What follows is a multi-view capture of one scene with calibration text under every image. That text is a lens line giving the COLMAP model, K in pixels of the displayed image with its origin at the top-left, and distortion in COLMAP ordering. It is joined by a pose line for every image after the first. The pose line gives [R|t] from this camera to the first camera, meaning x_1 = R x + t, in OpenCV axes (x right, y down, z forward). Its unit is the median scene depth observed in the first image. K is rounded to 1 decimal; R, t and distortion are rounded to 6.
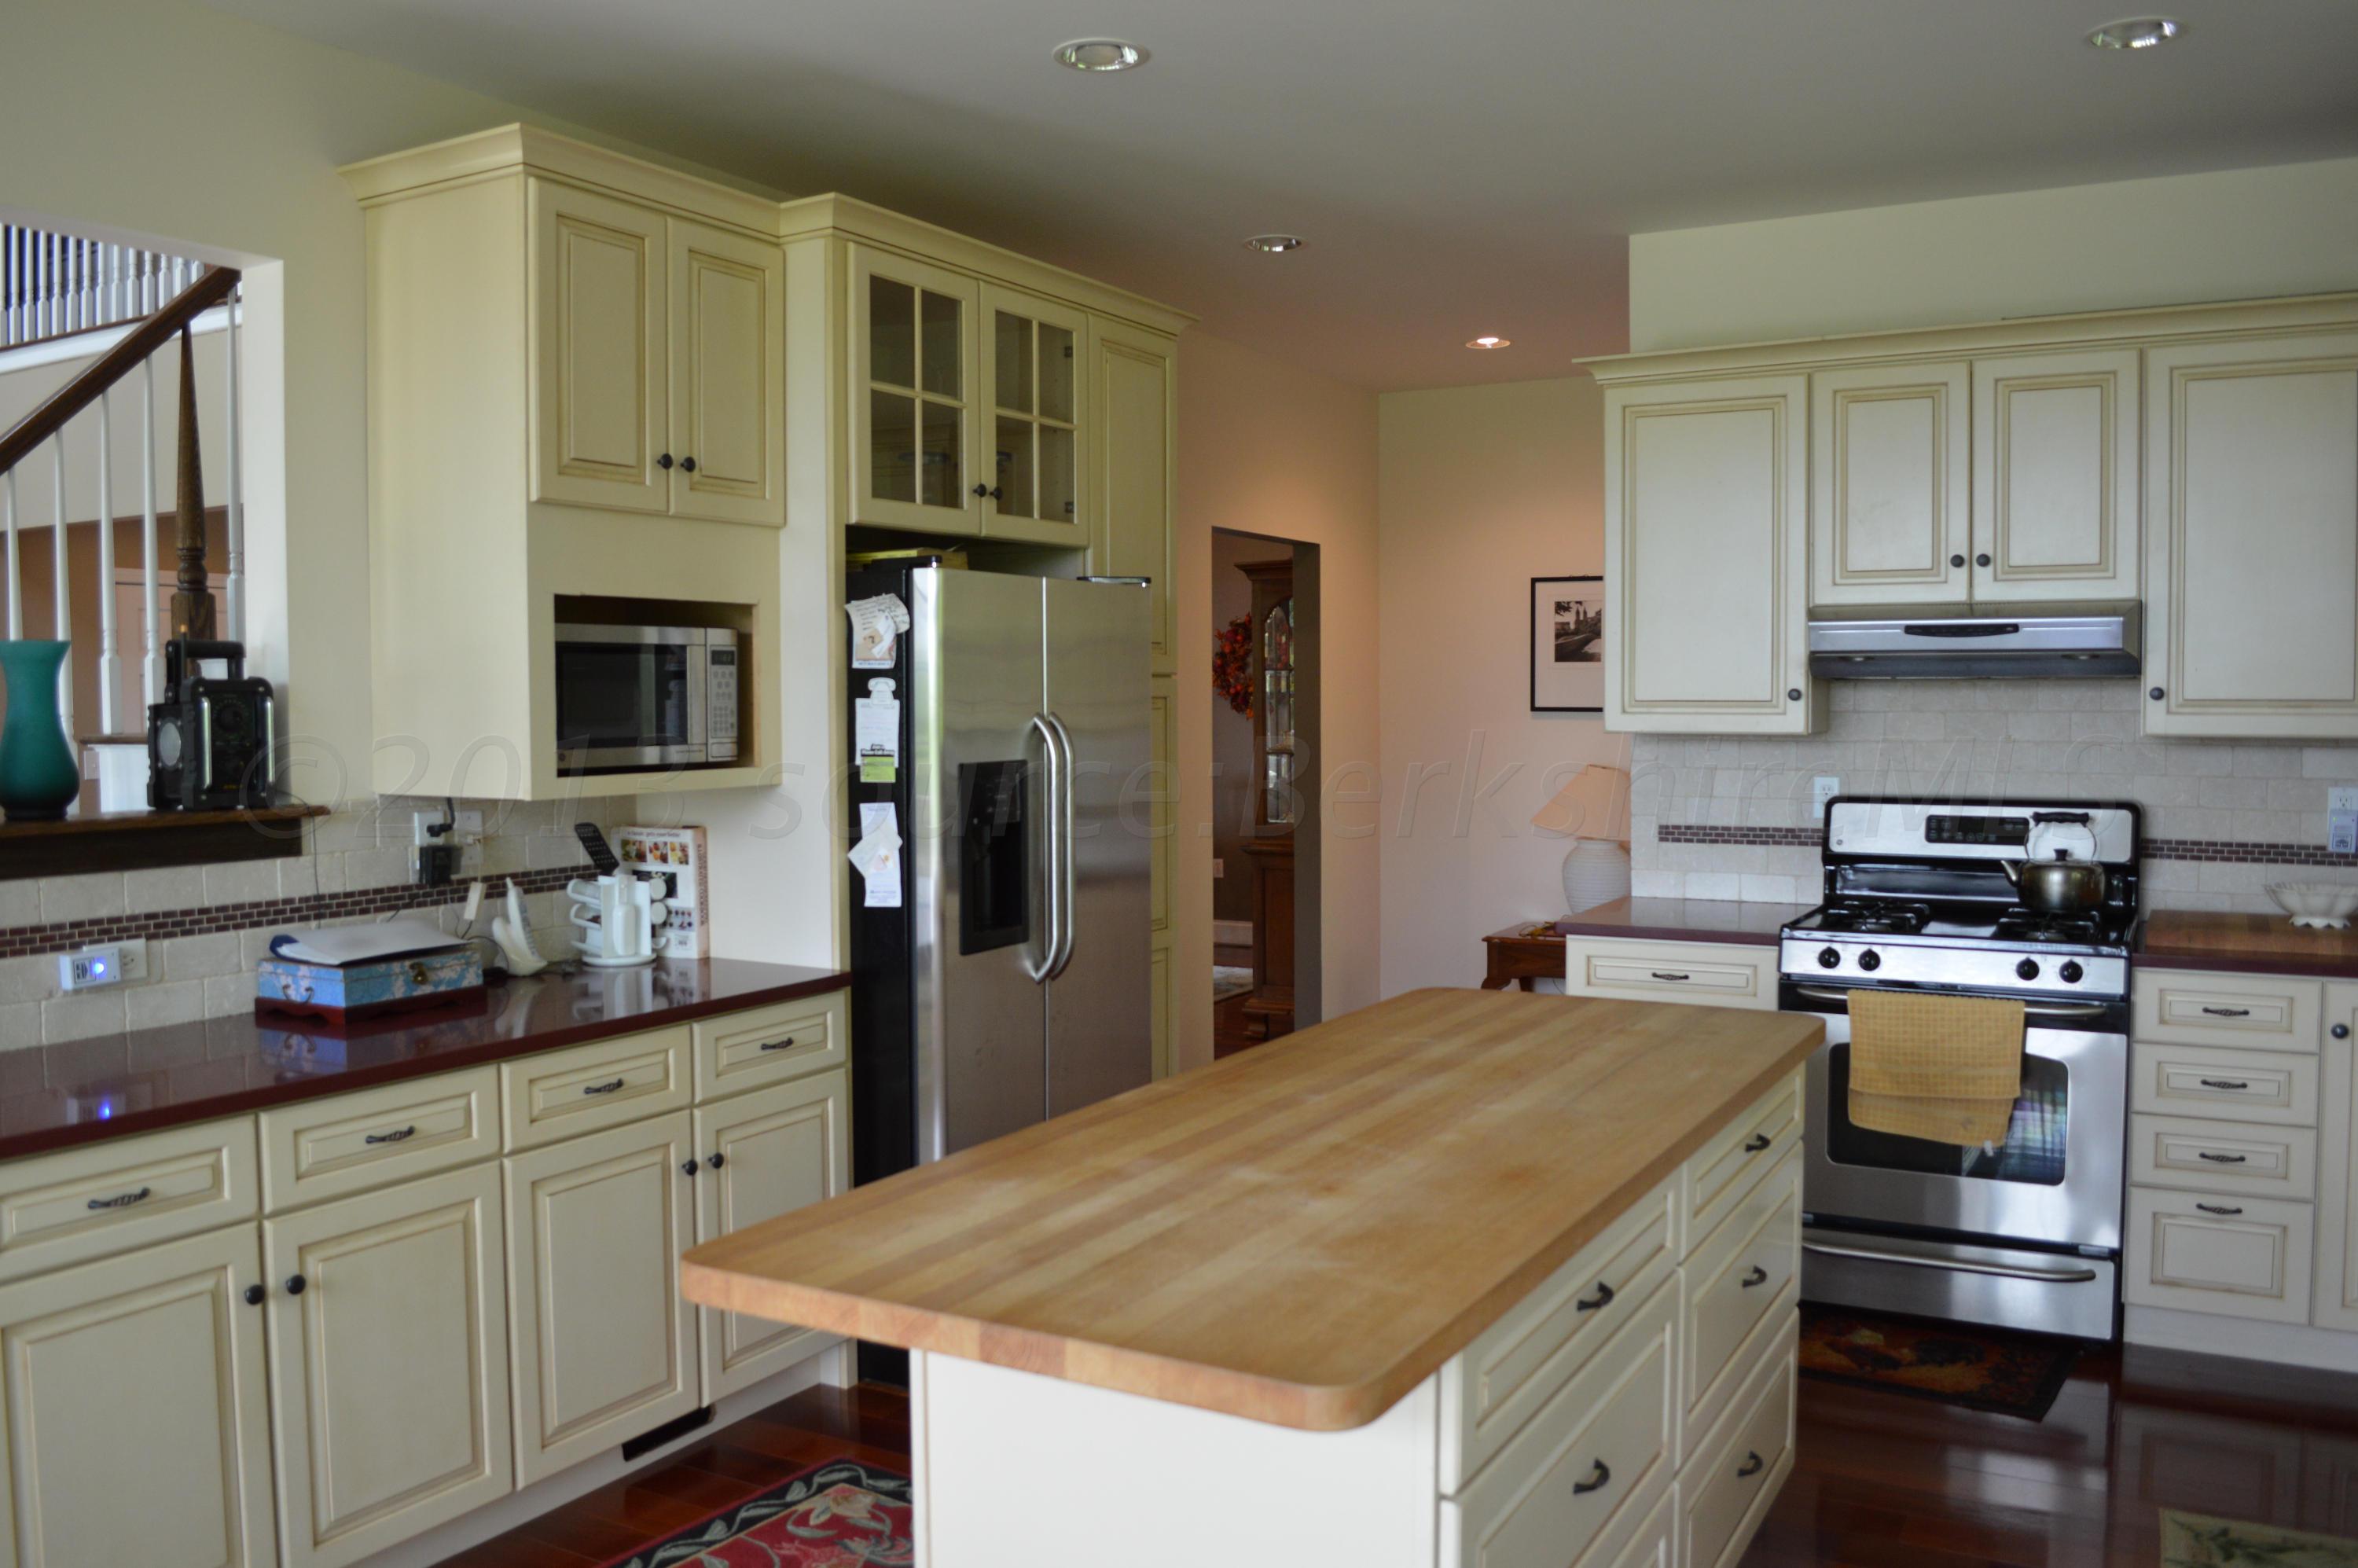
lens RADIAL K [[1869.9, 0, 1161.8], [0, 1869.9, 779.2], [0, 0, 1]] dist [-0.085038, 0.013613]
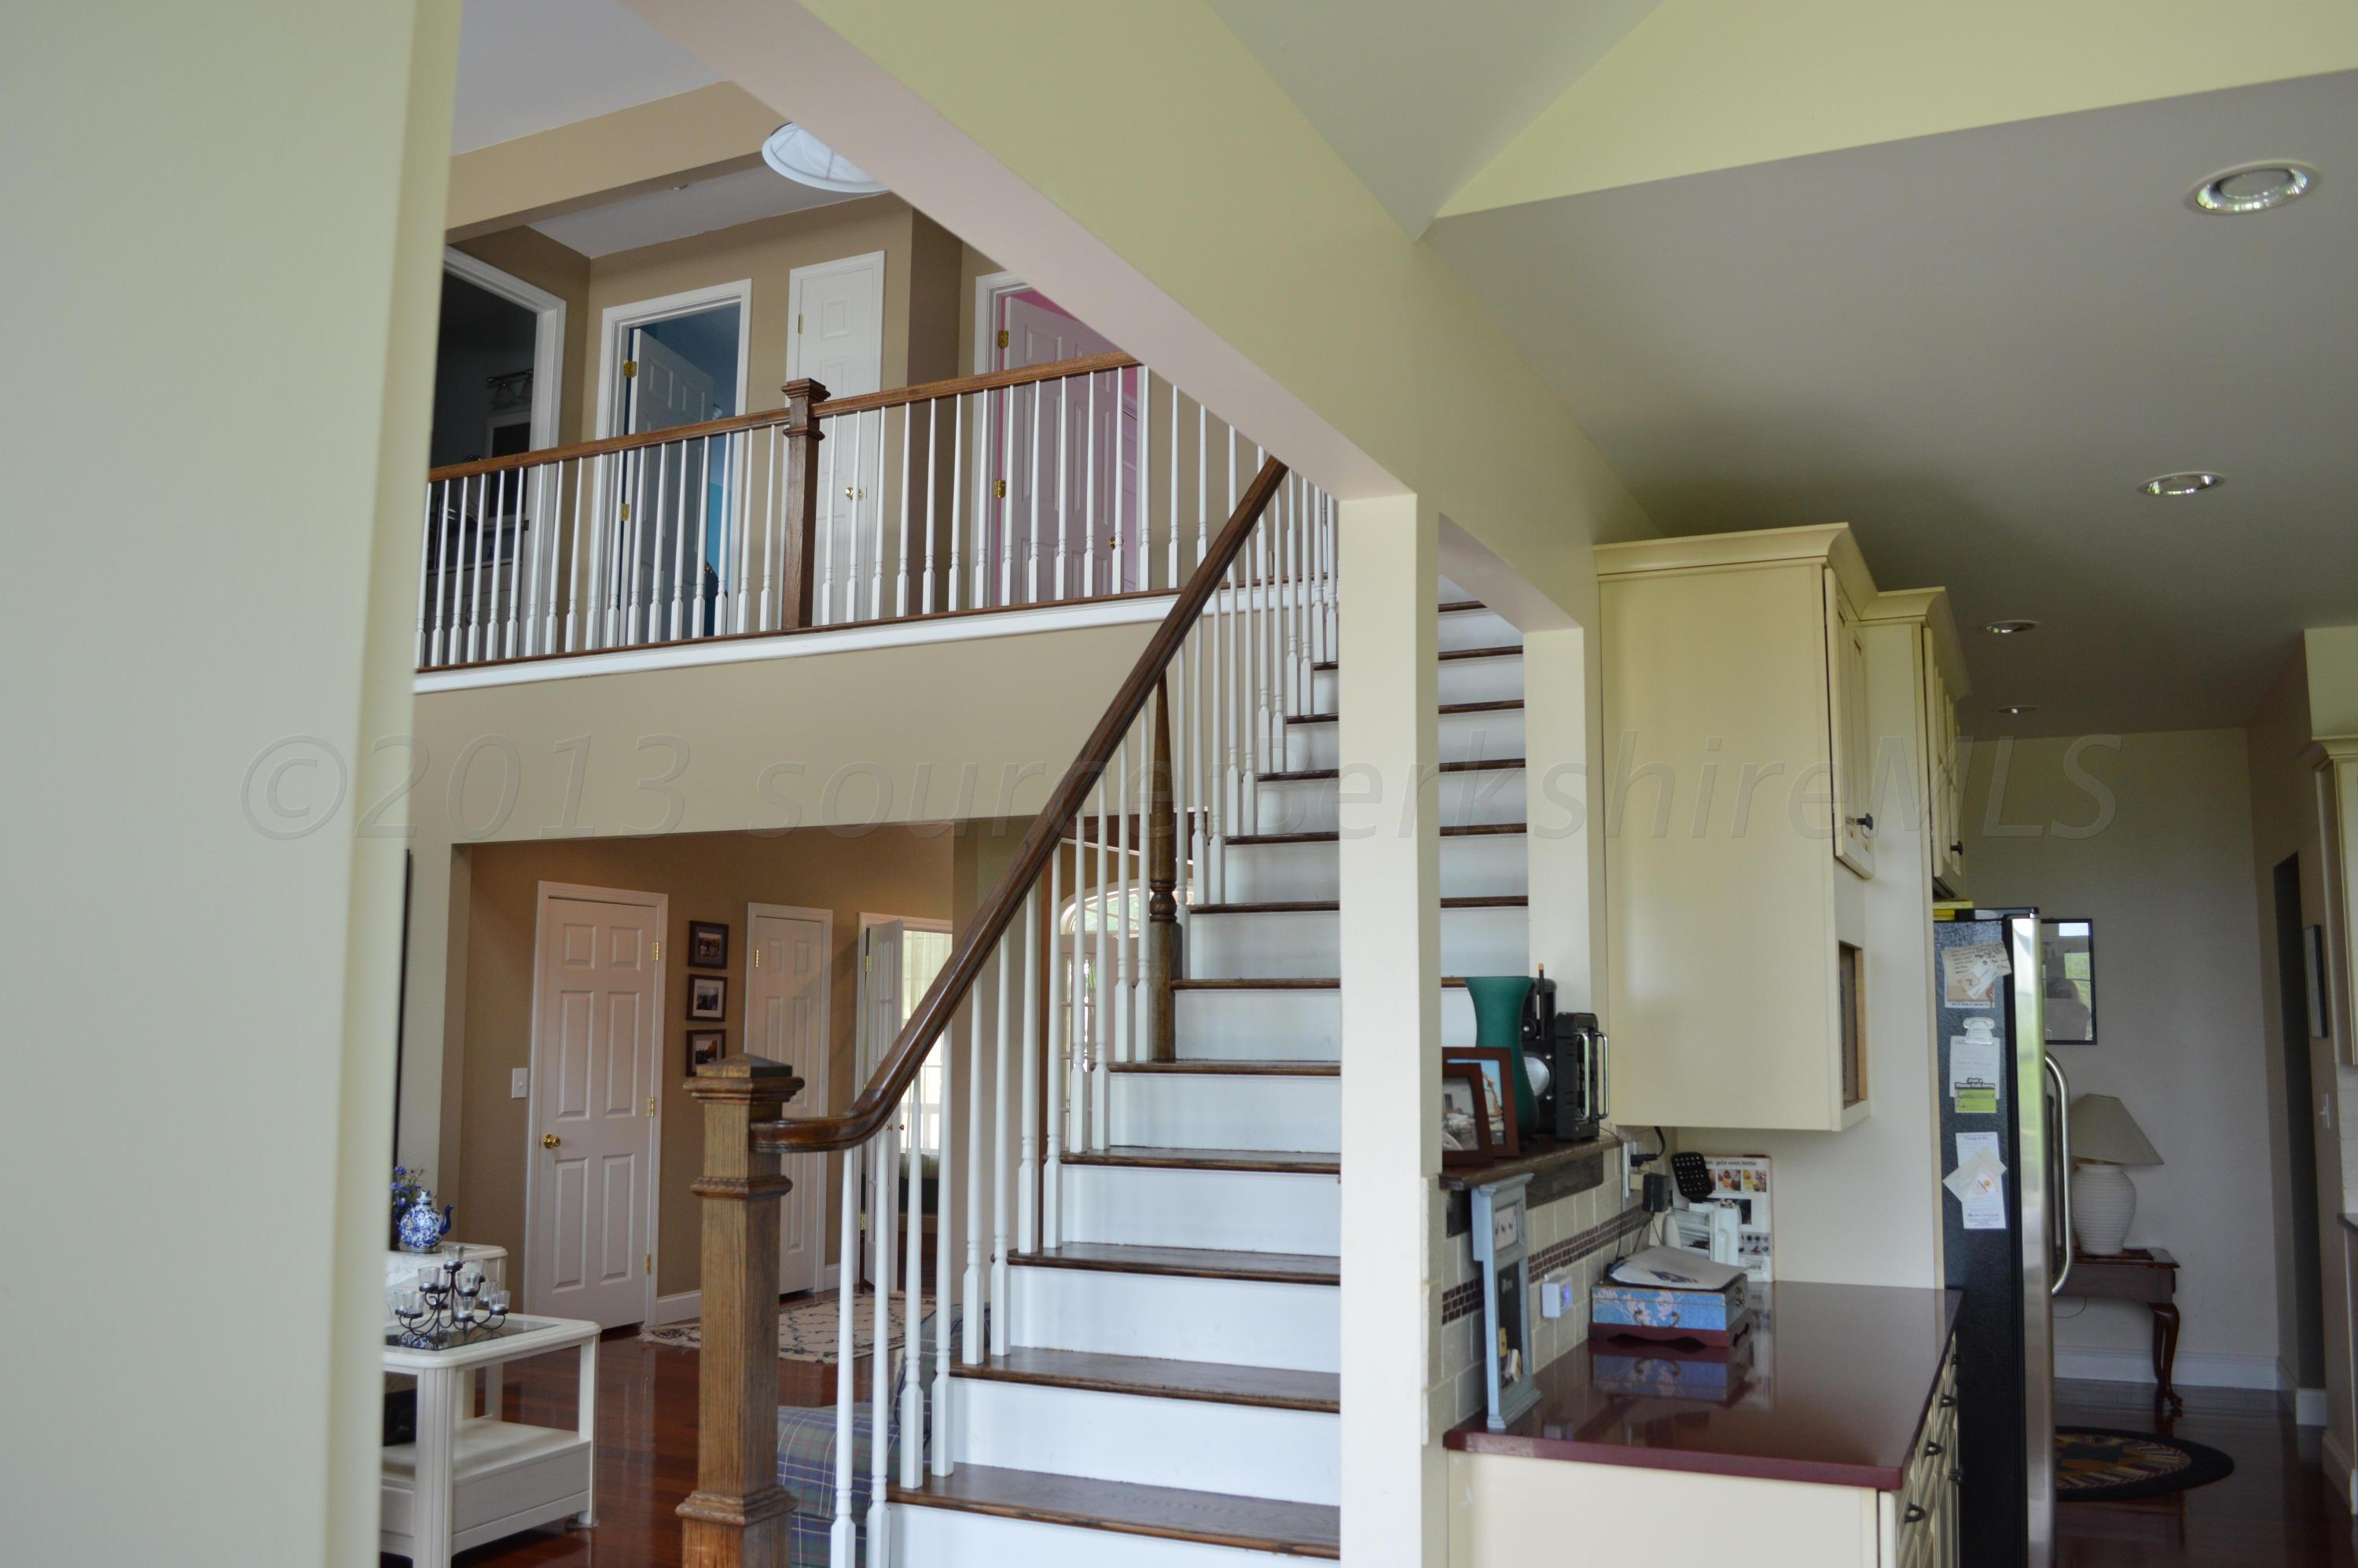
lens RADIAL K [[1869.9, 0, 1186.2], [0, 1869.9, 788.1], [0, 0, 1]] dist [-0.085038, 0.013613]
pose [[0.996803, 0.022854, 0.076565, -0.665729], [-0.009749, 0.985849, -0.167351, -0.001482], [-0.079306, 0.166070, 0.982920, -0.047721]]
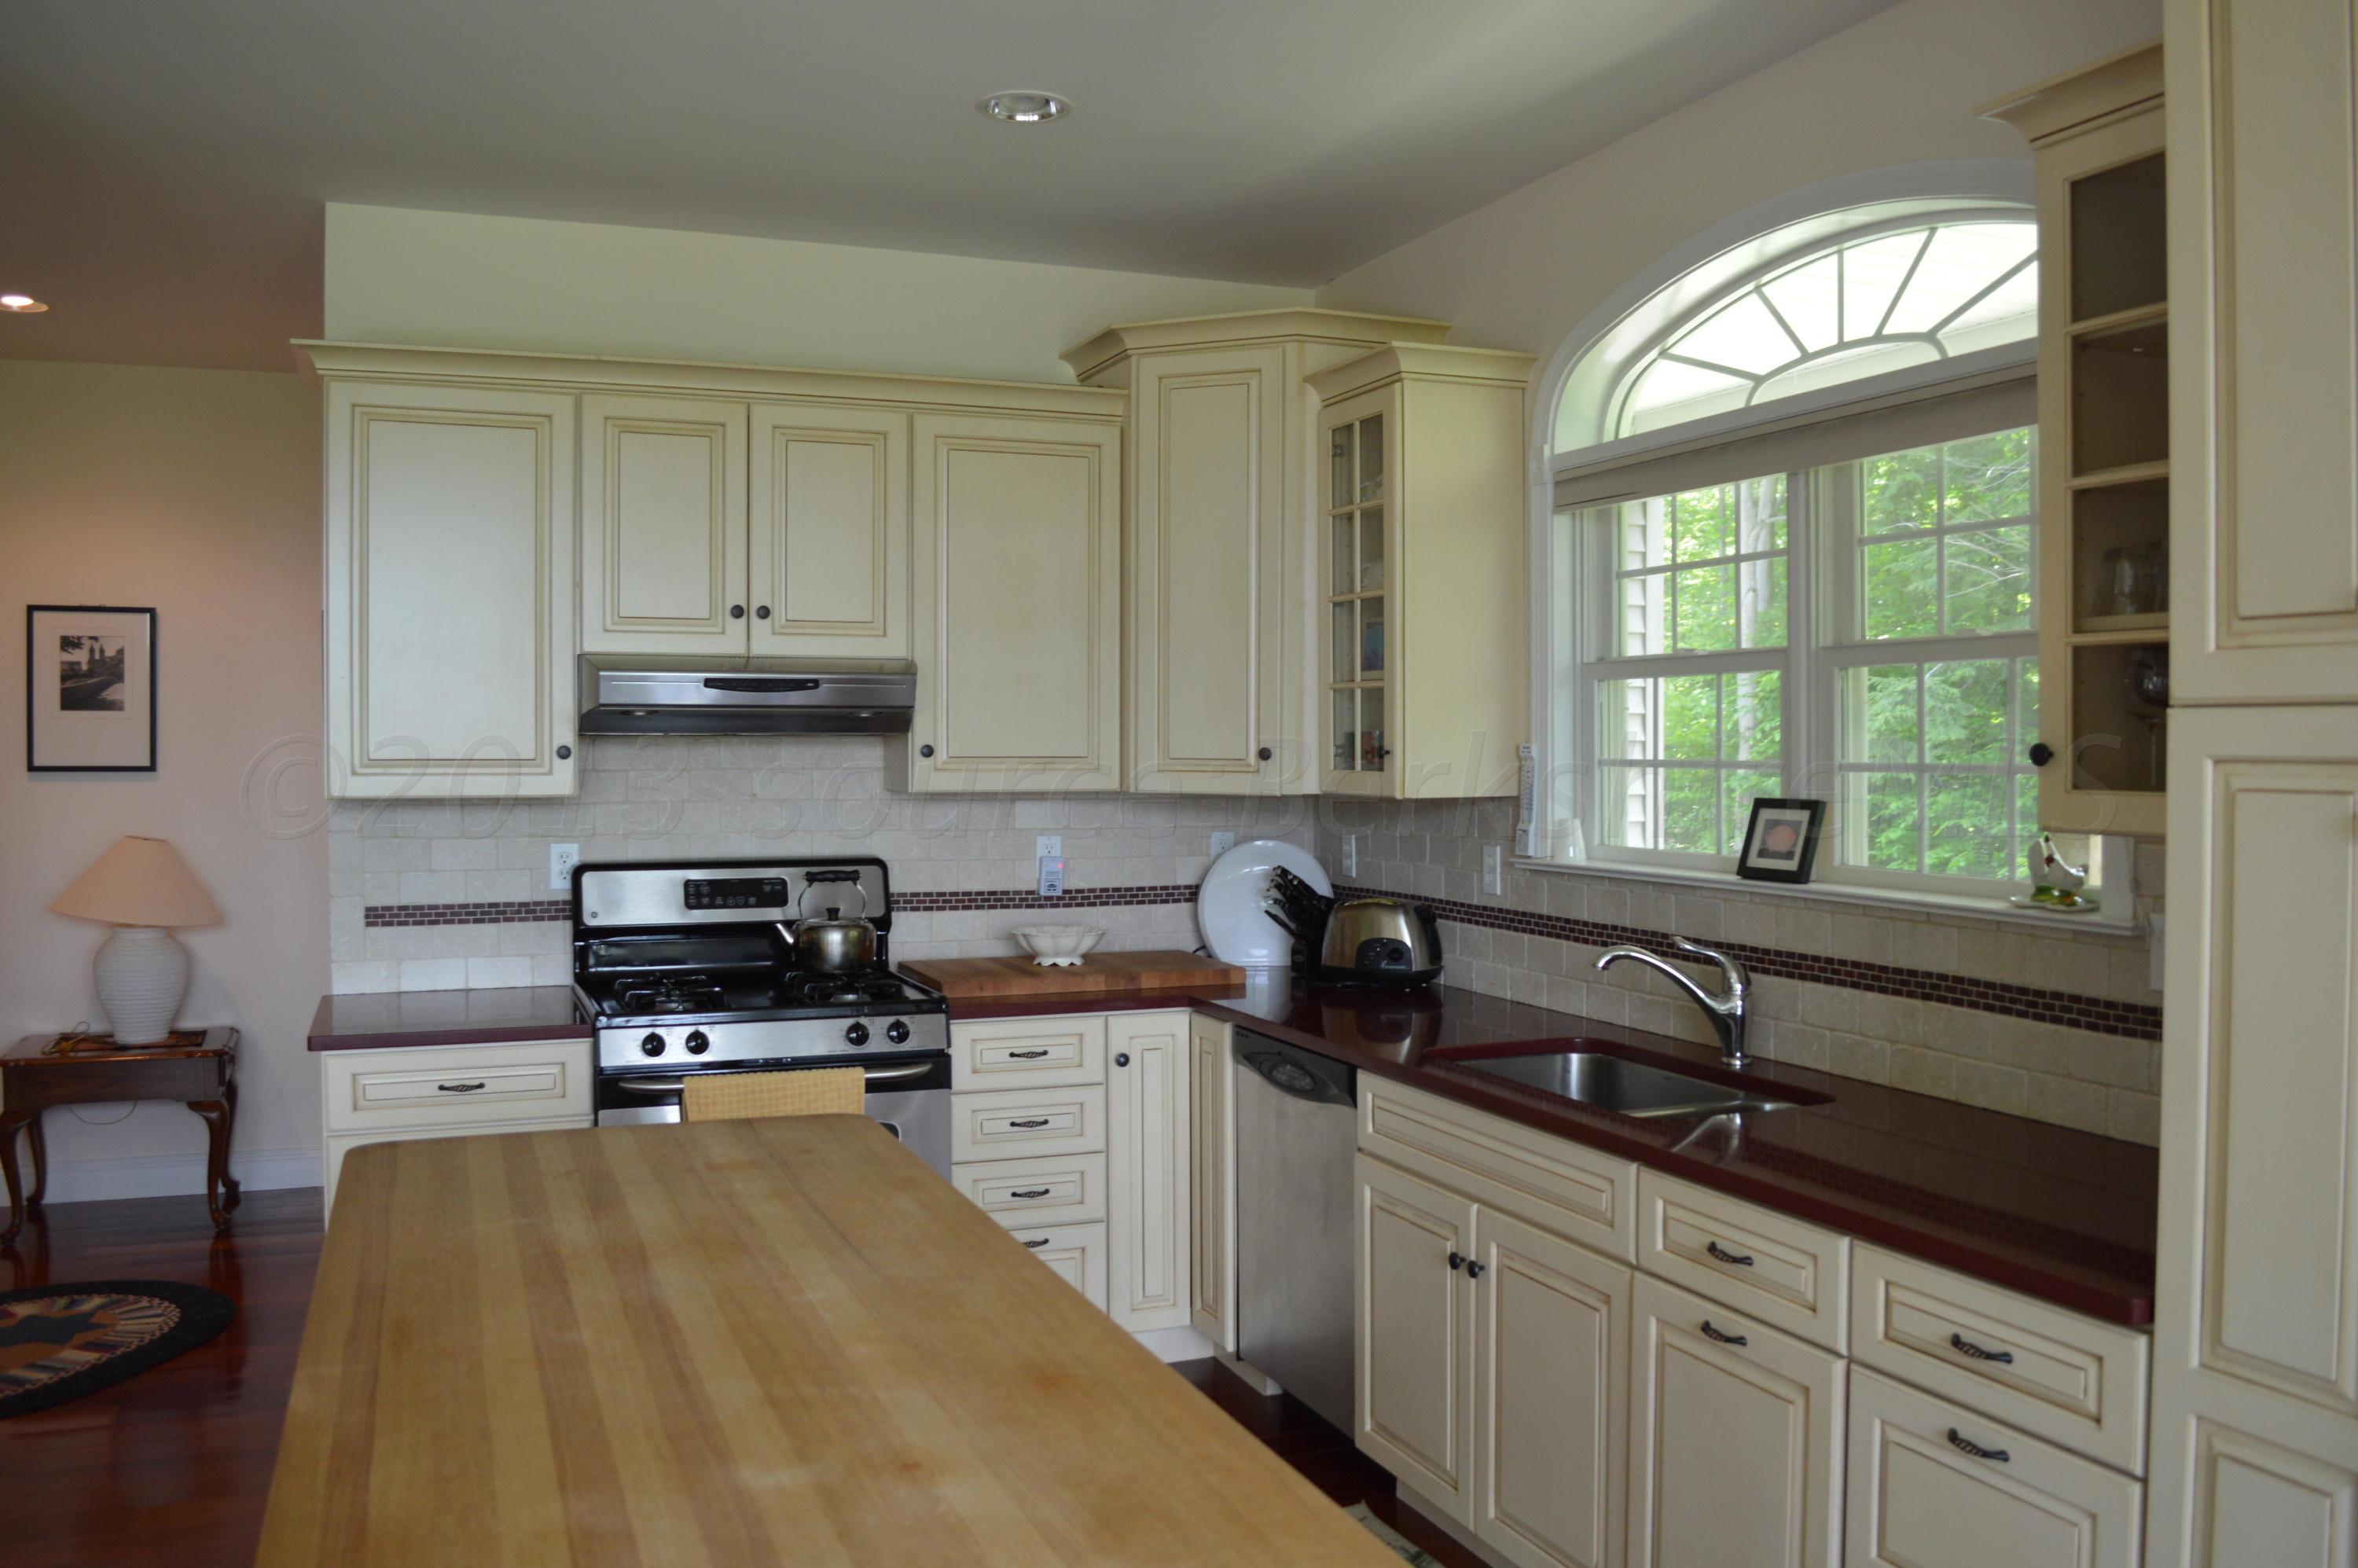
lens RADIAL K [[1869.9, 0, 1157.4], [0, 1869.9, 773.1], [0, 0, 1]] dist [-0.085038, 0.013613]
pose [[0.620859, -0.005076, 0.783905, -0.203685], [0.031618, 0.999328, -0.018570, -0.011348], [-0.783284, 0.036315, 0.620602, 0.256859]]
